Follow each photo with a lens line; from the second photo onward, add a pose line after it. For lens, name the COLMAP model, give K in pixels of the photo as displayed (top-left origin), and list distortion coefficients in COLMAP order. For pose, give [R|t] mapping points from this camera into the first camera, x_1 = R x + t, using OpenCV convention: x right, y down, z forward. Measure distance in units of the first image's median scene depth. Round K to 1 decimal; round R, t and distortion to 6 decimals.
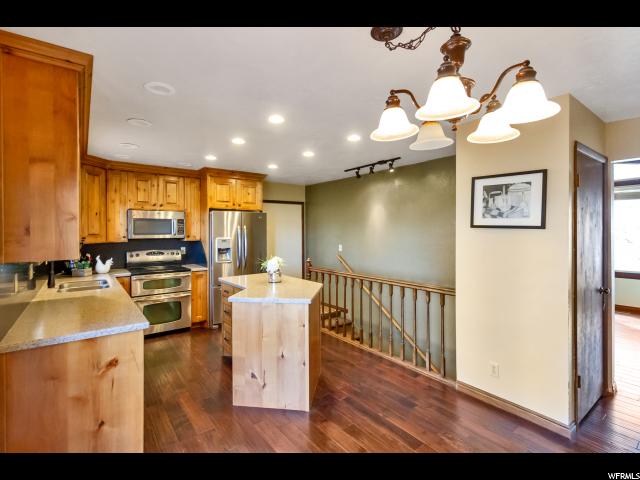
lens RADIAL K [[309.9, 0, 318.6], [0, 309.9, 233.3], [0, 0, 1]] dist [0.000670, -0.000145]
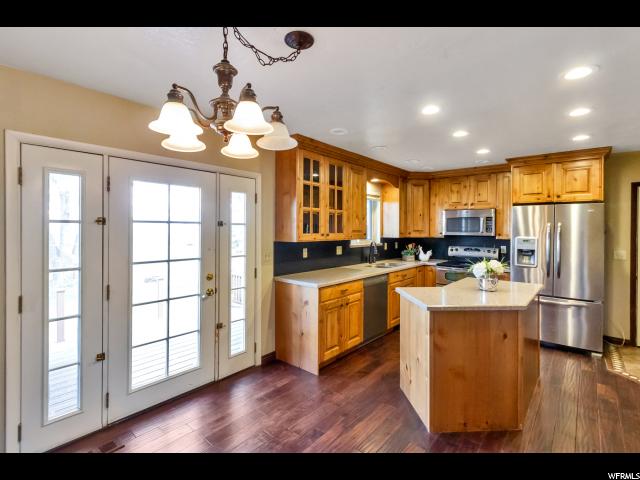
lens RADIAL K [[309.9, 0, 320.2], [0, 309.9, 231.2], [0, 0, 1]] dist [0.000670, -0.000145]
pose [[0.214438, 0.015282, -0.976618, 0.428863], [-0.016166, 0.999796, 0.012095, -0.003496], [0.976604, 0.013194, 0.214641, 0.280271]]
